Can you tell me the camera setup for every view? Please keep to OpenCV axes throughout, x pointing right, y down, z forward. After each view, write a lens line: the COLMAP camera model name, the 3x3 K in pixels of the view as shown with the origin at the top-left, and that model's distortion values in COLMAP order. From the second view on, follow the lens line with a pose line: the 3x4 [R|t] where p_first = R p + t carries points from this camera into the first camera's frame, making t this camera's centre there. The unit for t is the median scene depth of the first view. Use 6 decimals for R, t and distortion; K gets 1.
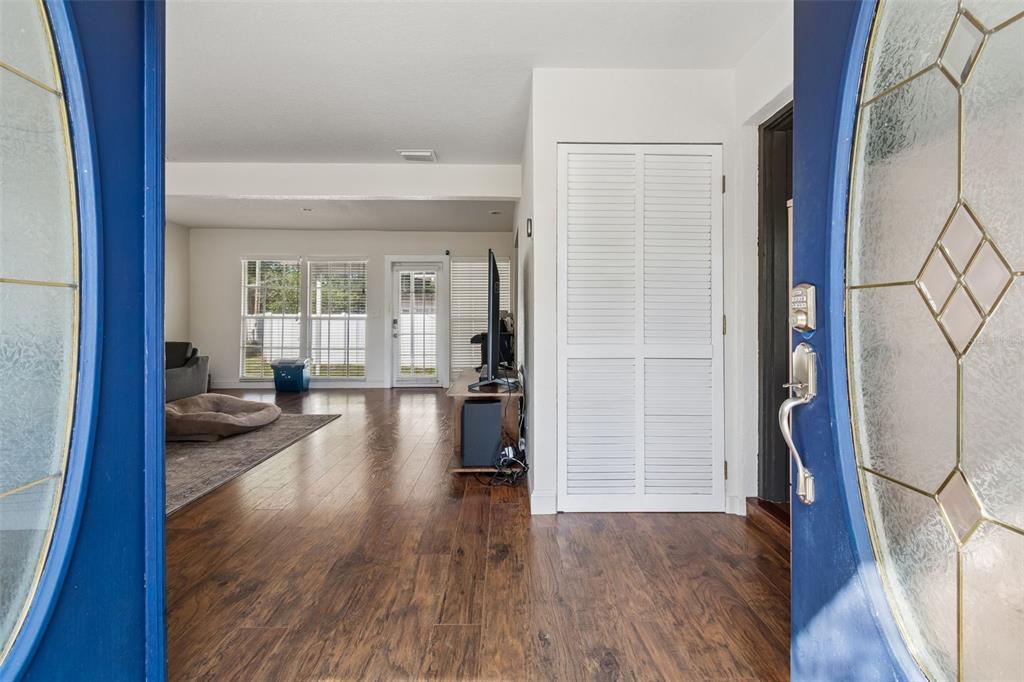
lens RADIAL K [[466.4, 0, 515.5], [0, 466.4, 323.7], [0, 0, 1]] dist [0.002727, -0.000286]
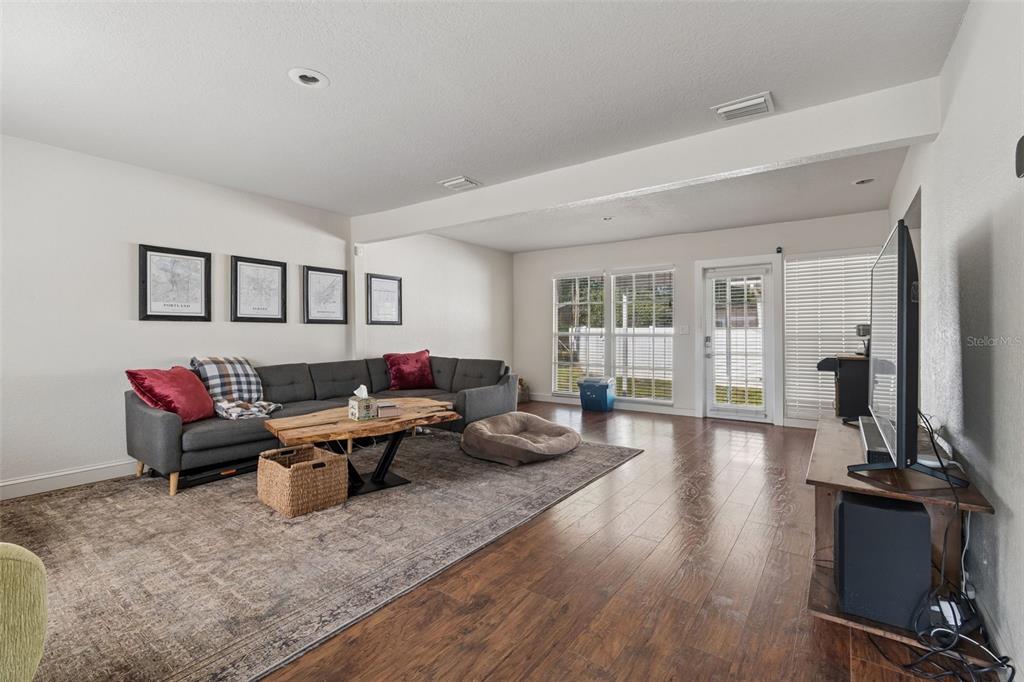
lens RADIAL K [[466.4, 0, 515.5], [0, 466.4, 323.7], [0, 0, 1]] dist [0.002727, -0.000286]
pose [[0.801642, -0.014824, -0.597620, -0.037117], [0.000146, 0.999697, -0.024601, -0.012622], [0.597804, 0.019634, 0.801402, 0.131924]]
